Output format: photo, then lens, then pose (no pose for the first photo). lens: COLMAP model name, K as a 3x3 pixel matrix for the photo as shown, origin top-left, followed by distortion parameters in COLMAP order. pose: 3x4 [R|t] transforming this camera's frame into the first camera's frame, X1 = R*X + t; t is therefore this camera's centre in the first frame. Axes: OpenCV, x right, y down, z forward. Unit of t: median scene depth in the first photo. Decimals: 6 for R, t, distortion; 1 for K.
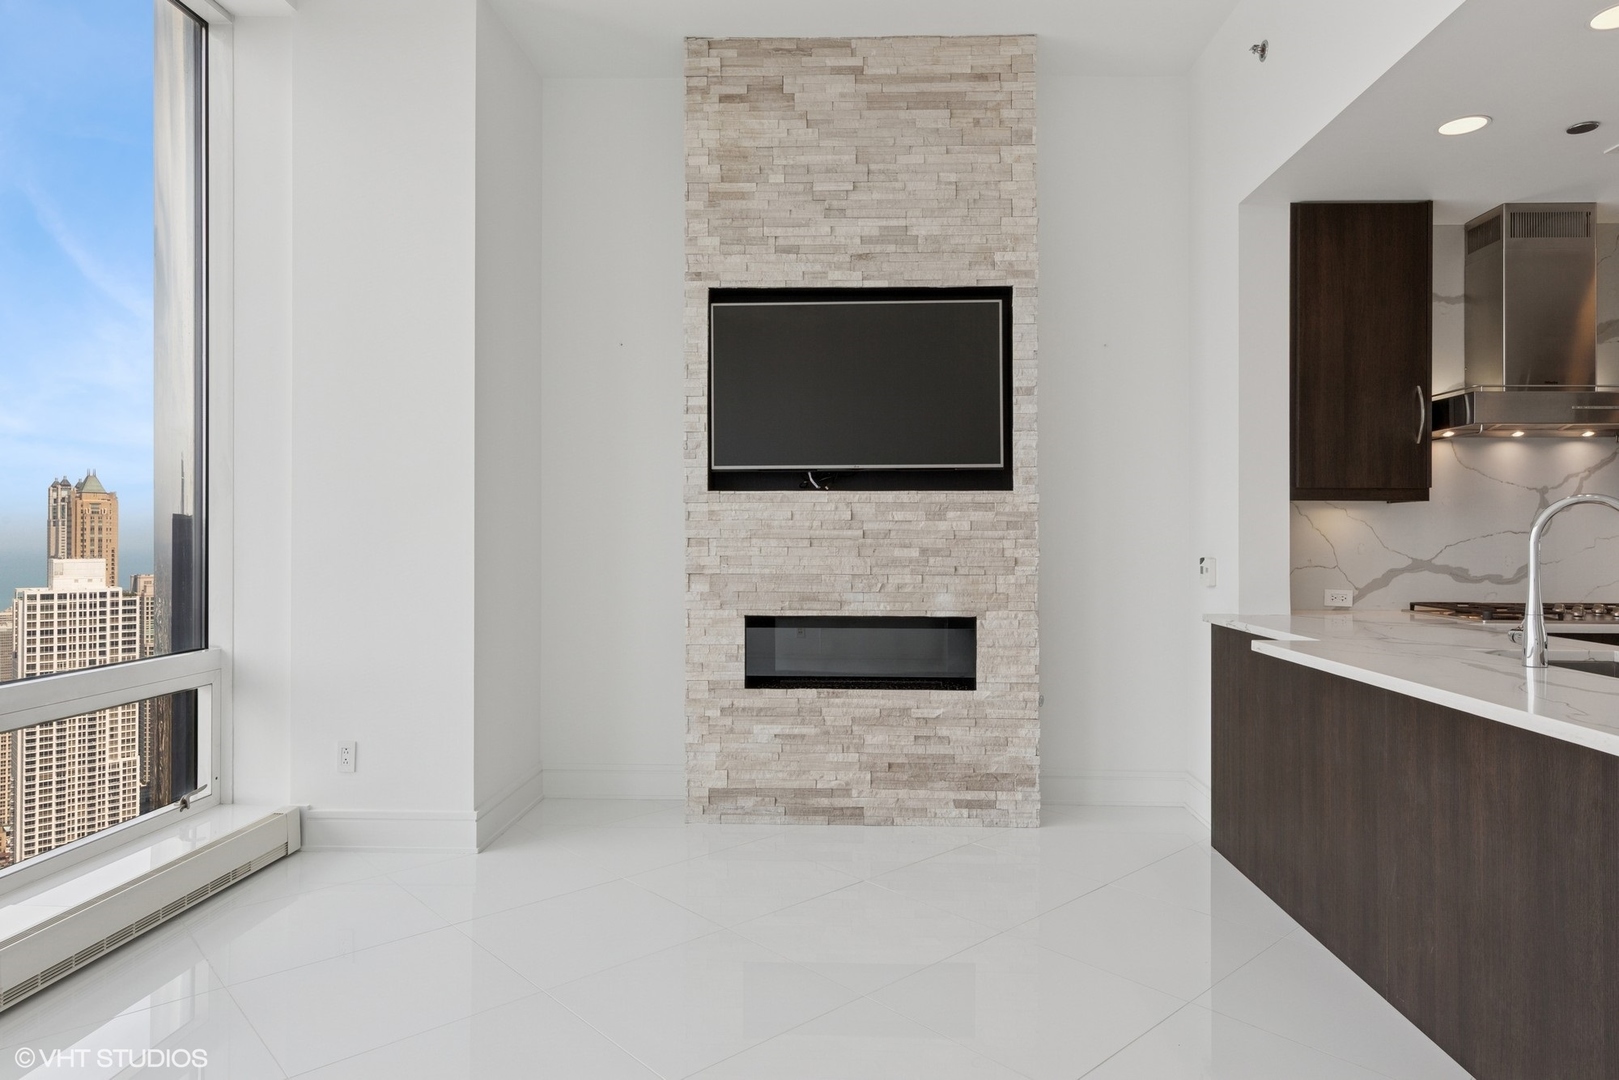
lens RADIAL K [[964.5, 0, 839.4], [0, 964.5, 530.7], [0, 0, 1]] dist [0.005038, 0.000650]
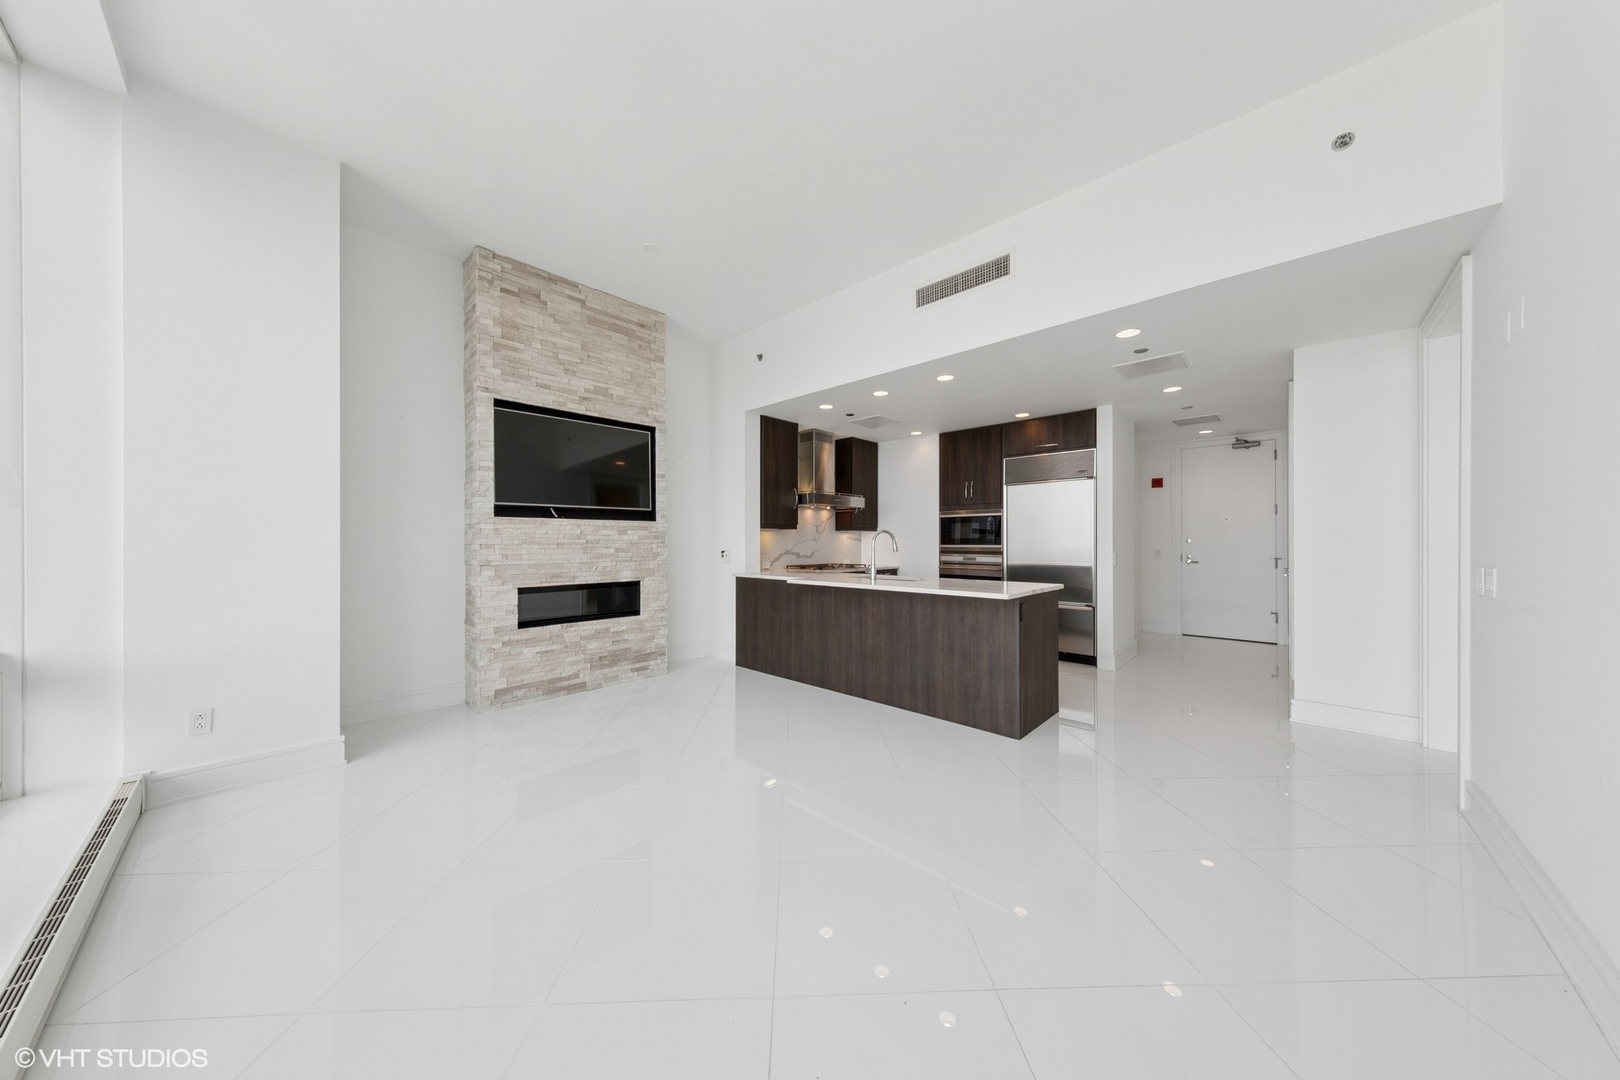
lens RADIAL K [[510.4, 0, 820.3], [0, 510.4, 540.0], [0, 0, 1]] dist [0.007218, -0.000047]
pose [[0.659071, -0.000729, 0.752081, -0.439383], [-0.001967, 0.999994, 0.002693, -0.003362], [-0.752078, -0.003254, 0.659066, -0.034991]]
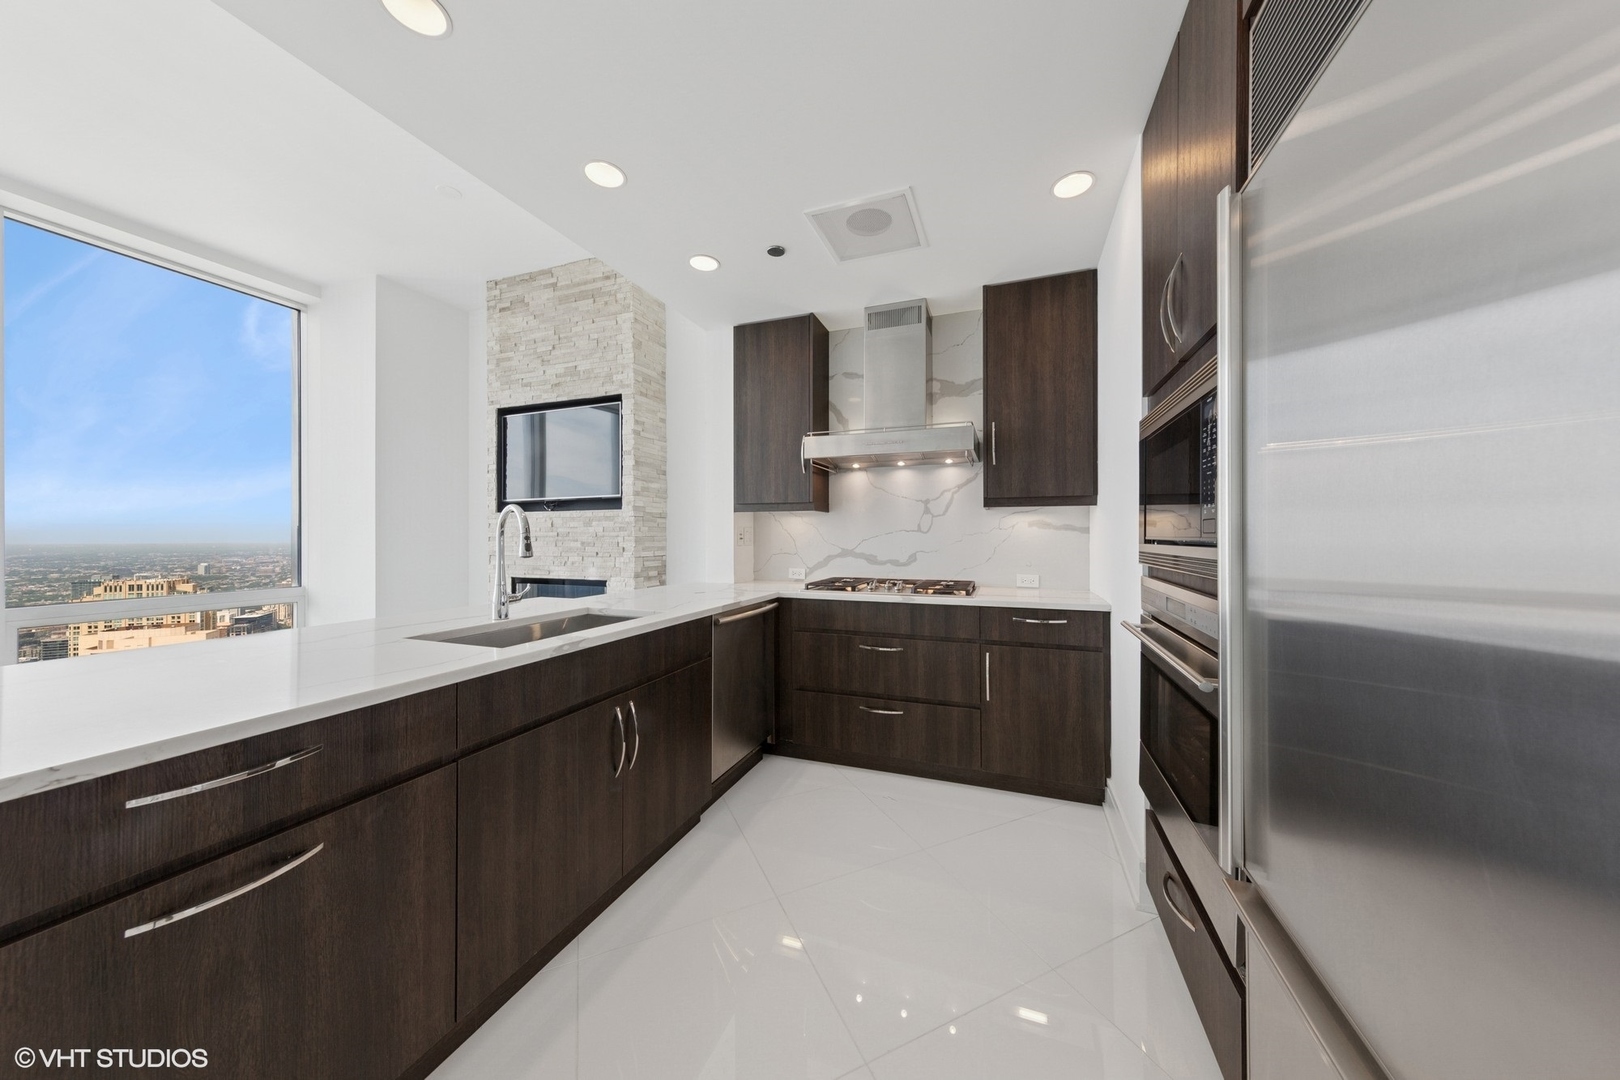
lens RADIAL K [[514.8, 0, 823.3], [0, 514.8, 532.9], [0, 0, 1]] dist [0.009407, -0.000064]
pose [[0.948044, -0.006350, -0.318077, 0.824721], [0.006772, 0.999977, 0.000220, 0.003833], [0.318068, -0.002362, 0.948065, 0.221273]]
